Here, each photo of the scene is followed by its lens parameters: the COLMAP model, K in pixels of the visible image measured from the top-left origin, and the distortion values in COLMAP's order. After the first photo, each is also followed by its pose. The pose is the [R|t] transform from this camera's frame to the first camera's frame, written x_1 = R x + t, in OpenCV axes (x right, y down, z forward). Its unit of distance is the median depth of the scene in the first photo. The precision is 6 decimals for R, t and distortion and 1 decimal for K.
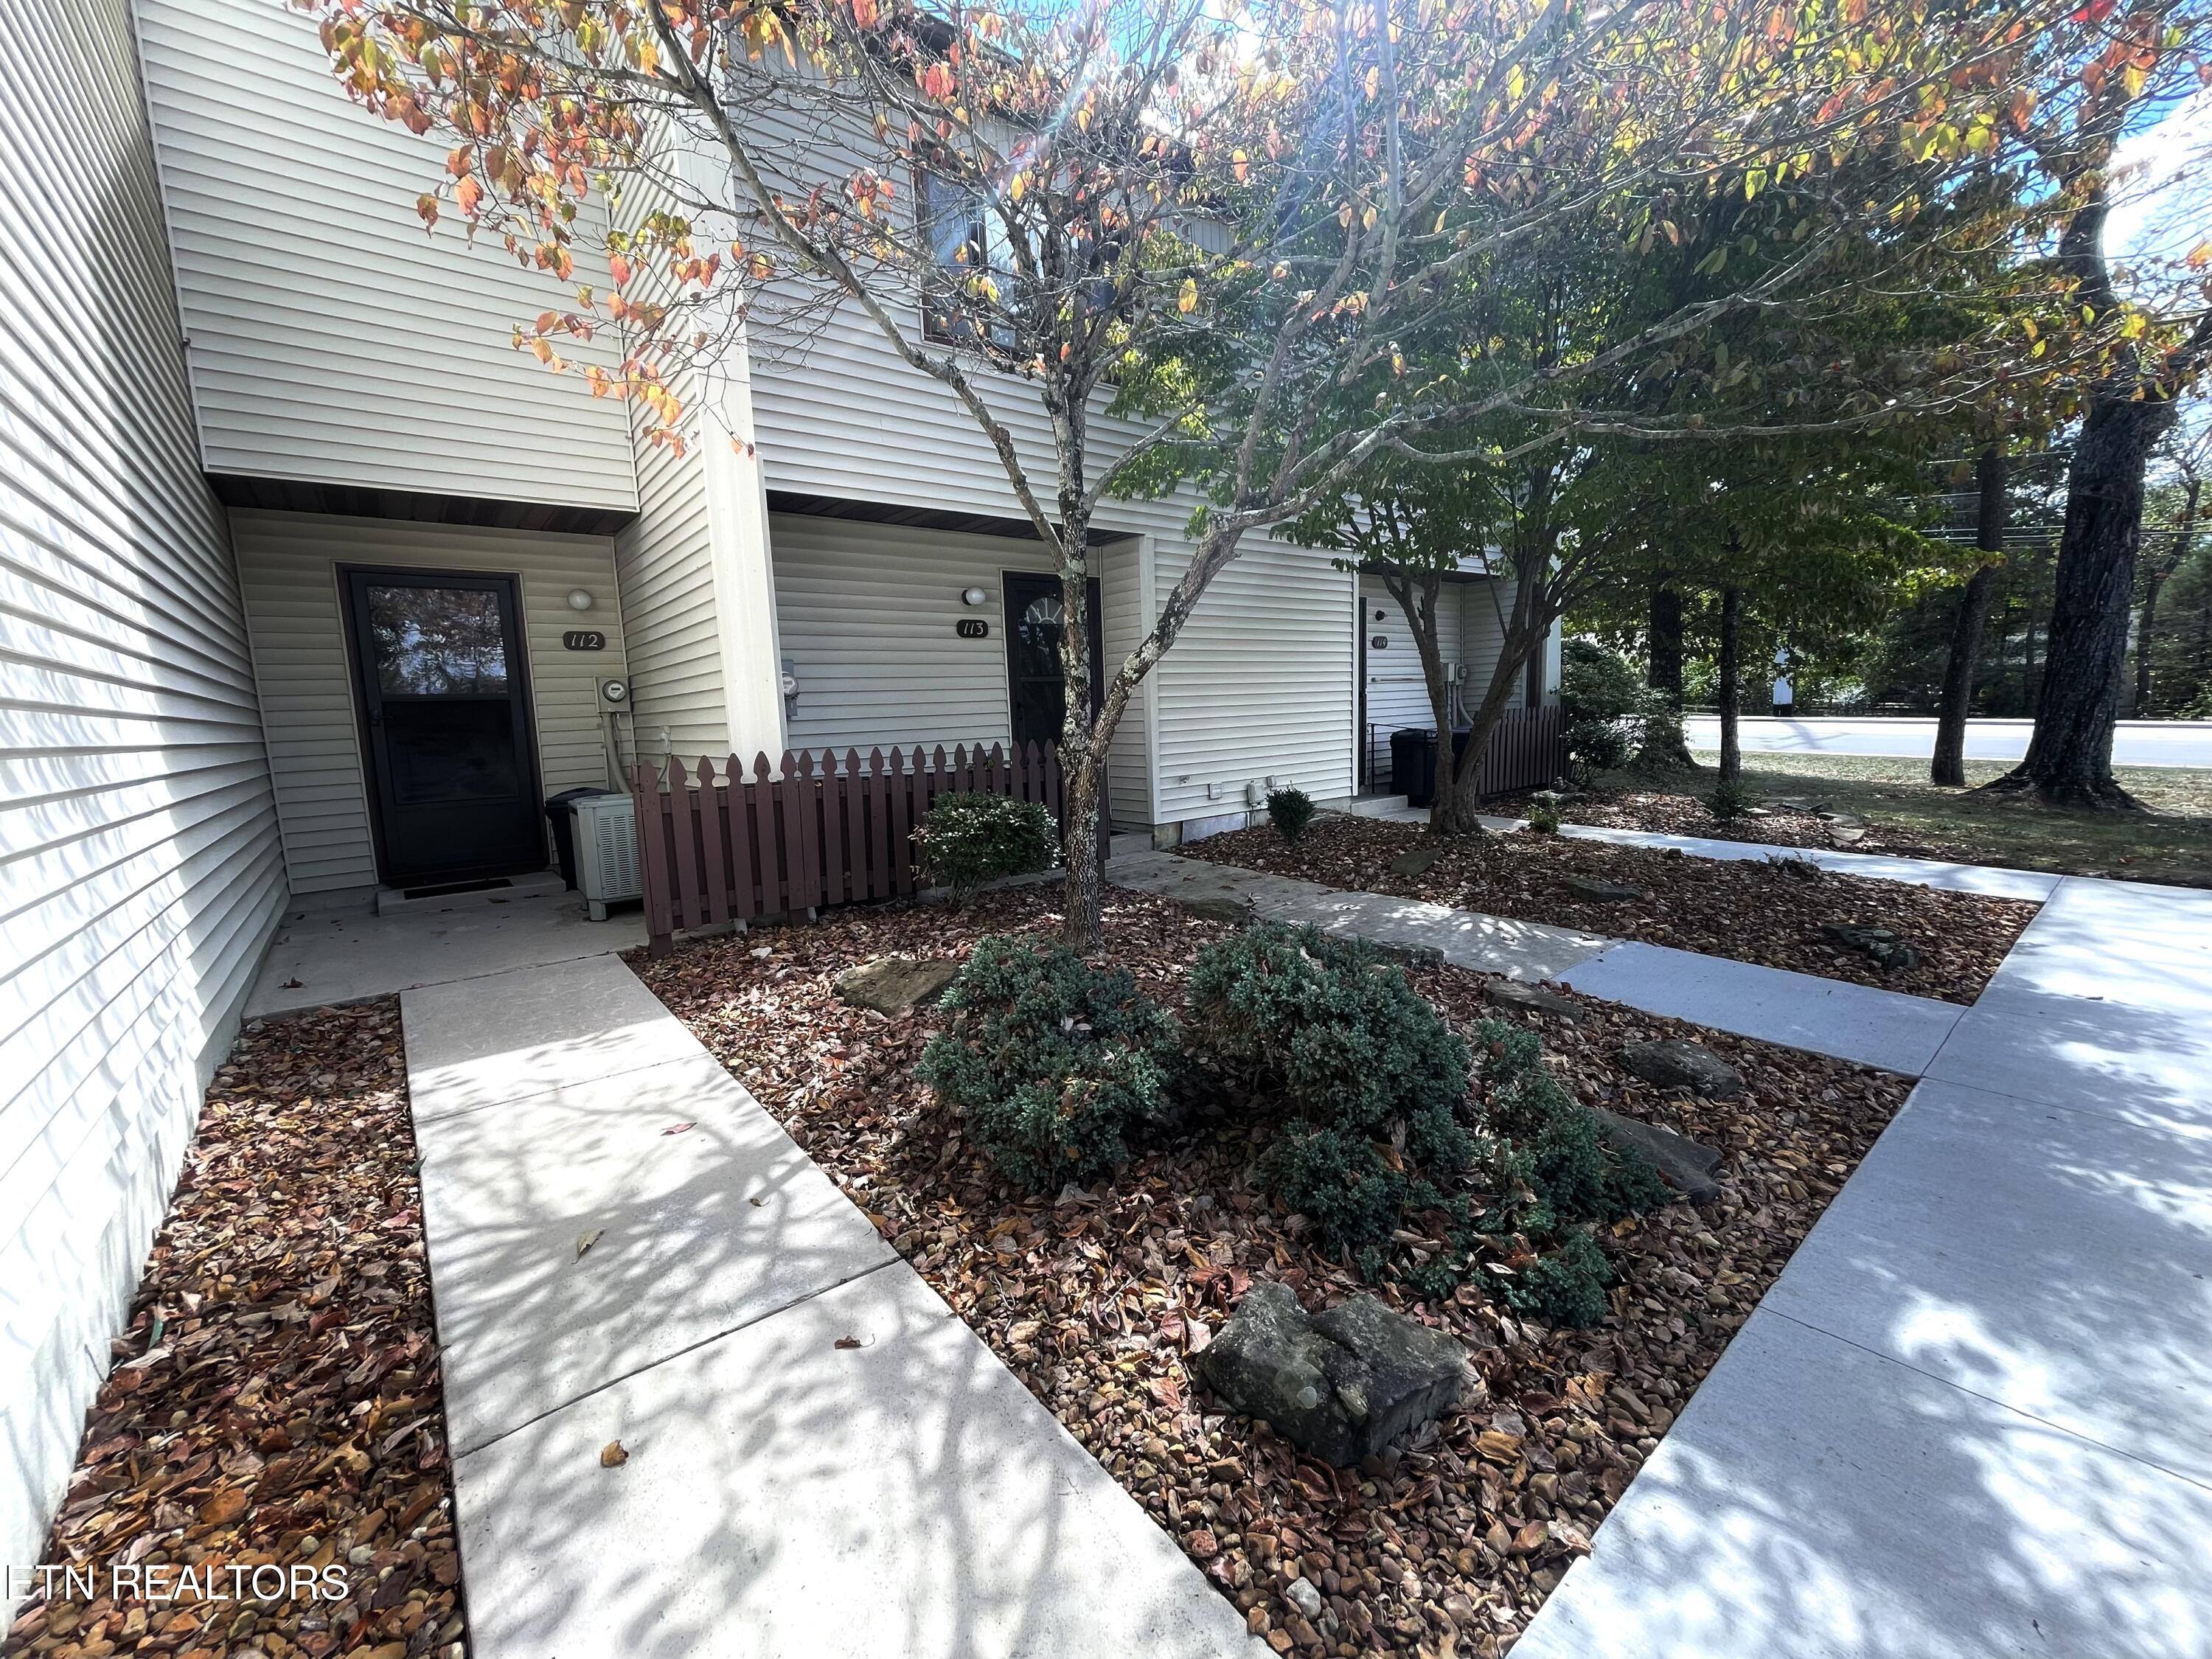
lens RADIAL K [[882.9, 0, 1094.5], [0, 882.9, 827.4], [0, 0, 1]] dist [-0.015961, 0.007277]
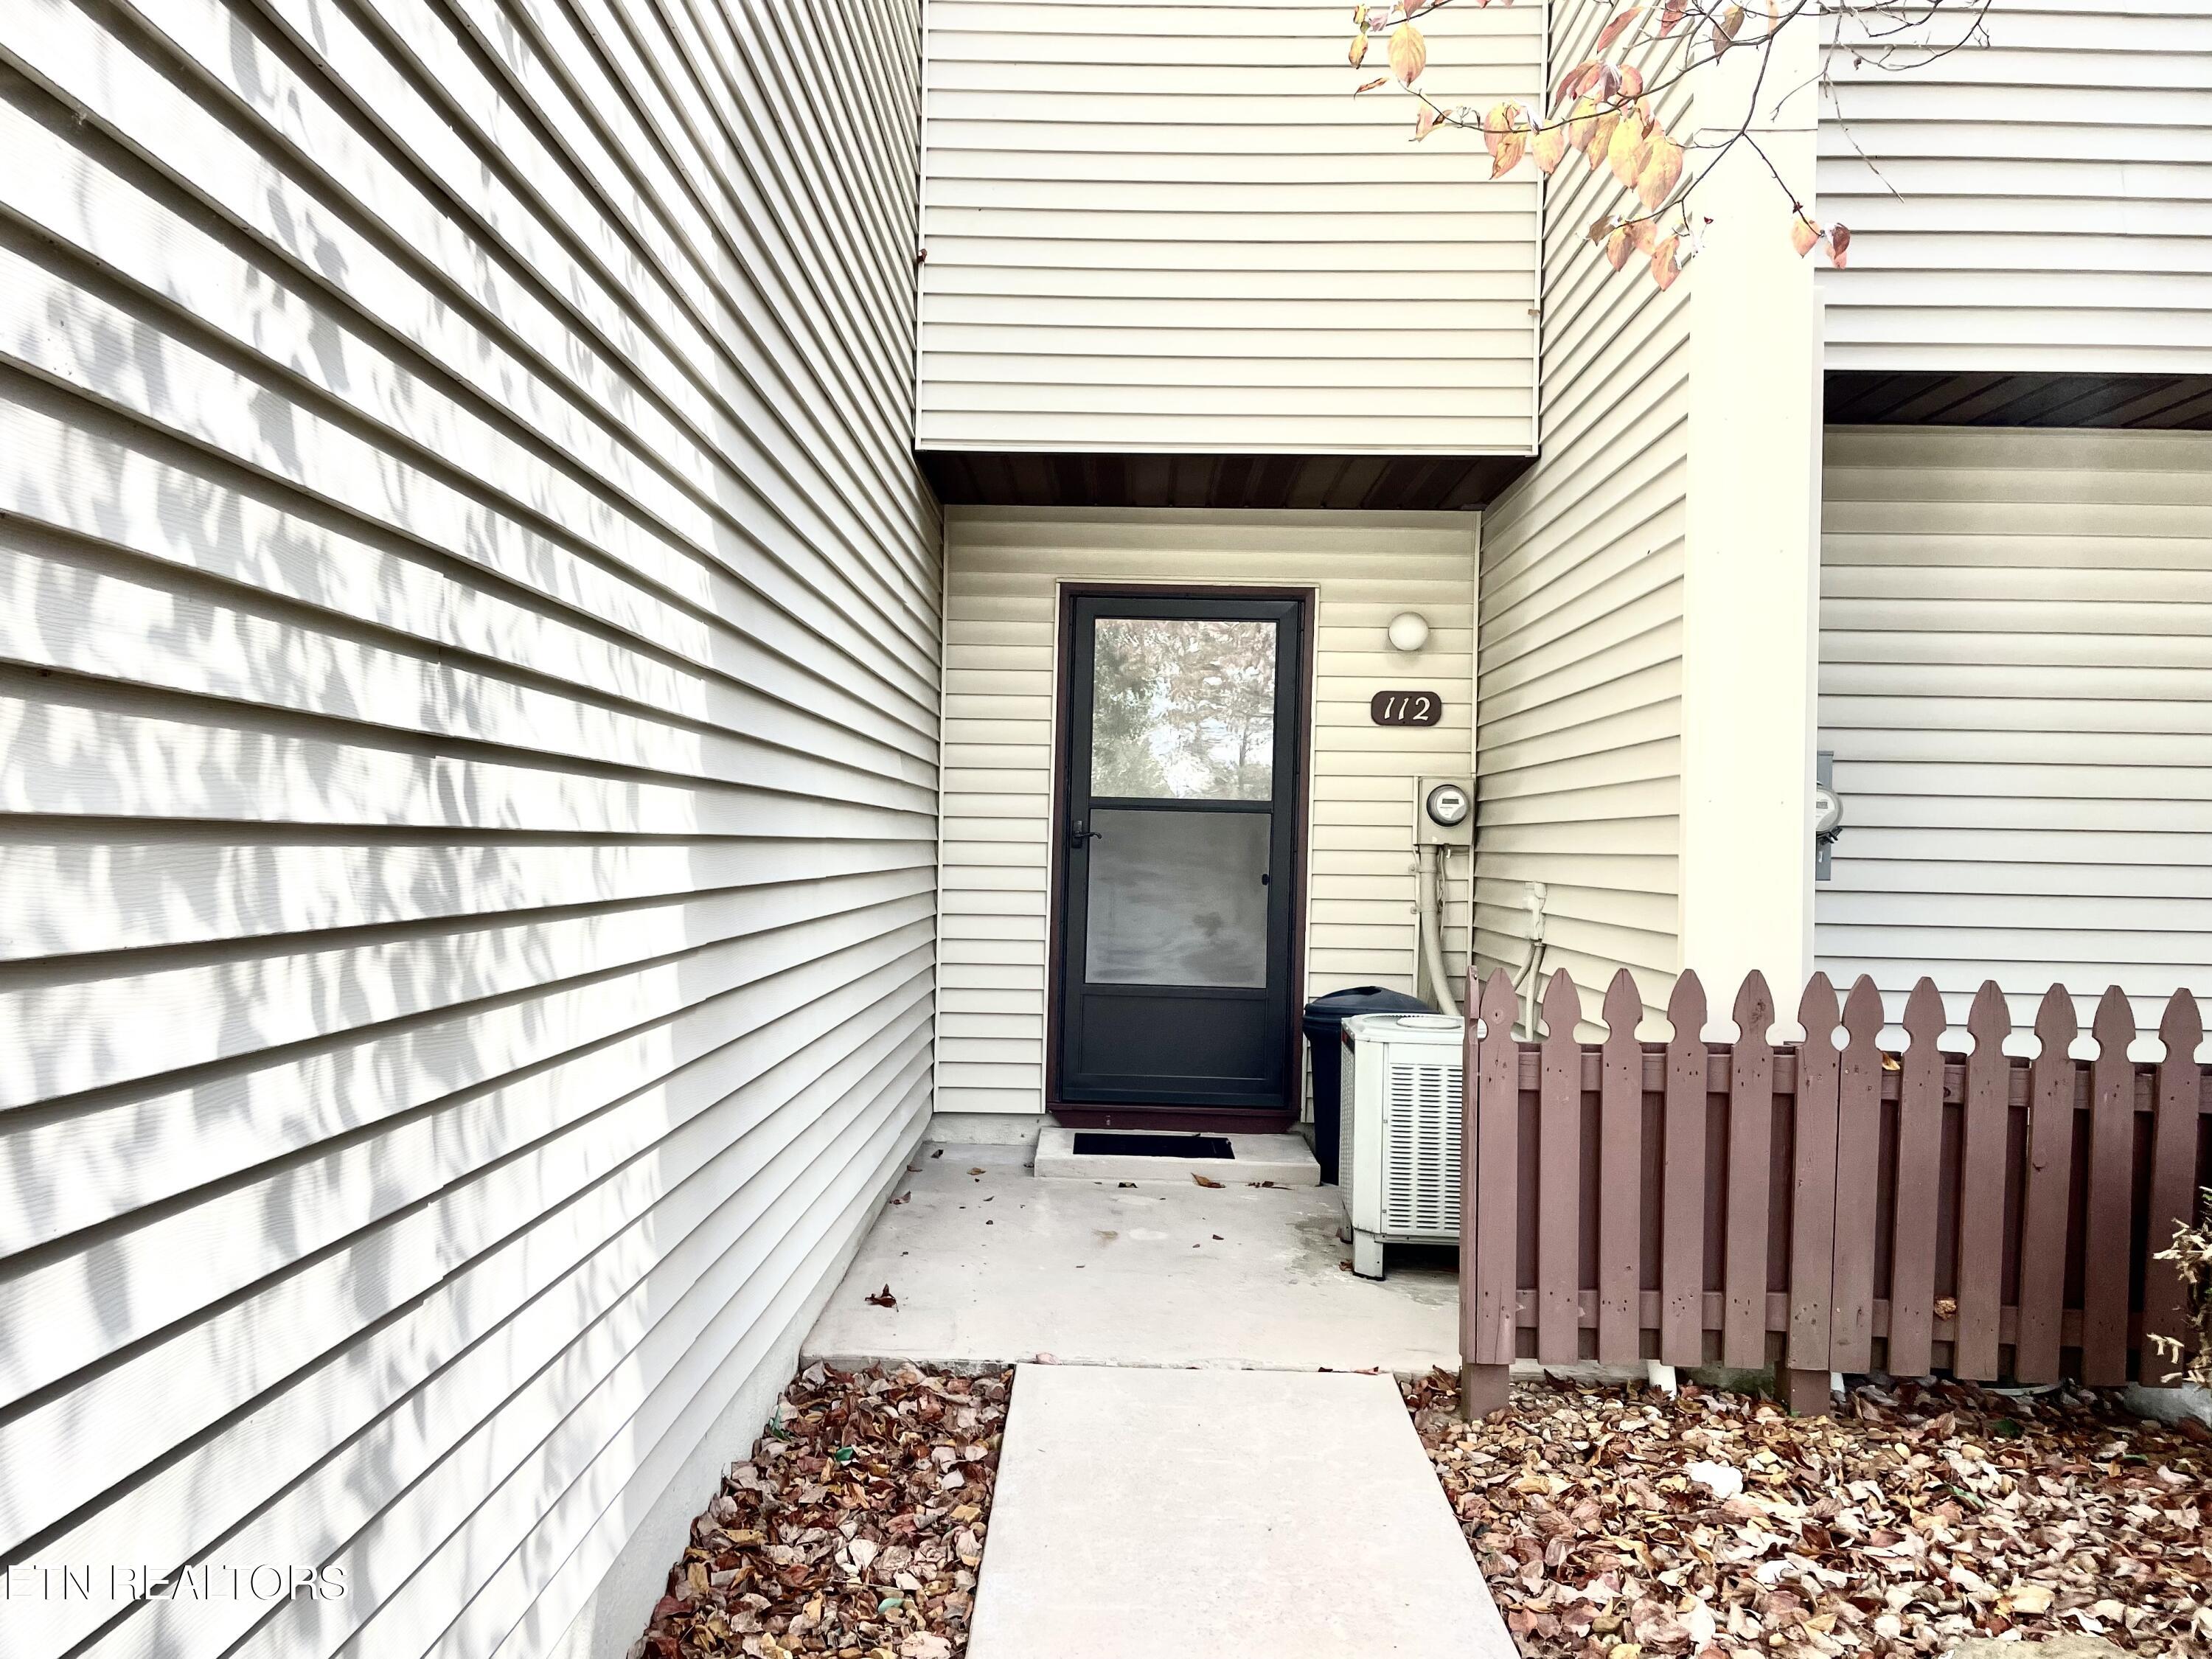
lens RADIAL K [[1651.4, 0, 1106.0], [0, 1651.4, 829.5], [0, 0, 1]] dist [0.099747, -0.180281]
pose [[0.769090, 0.048802, -0.637275, -0.111776], [-0.134239, 0.987174, -0.086409, -0.041323], [0.624885, 0.152003, 0.765777, 0.186417]]
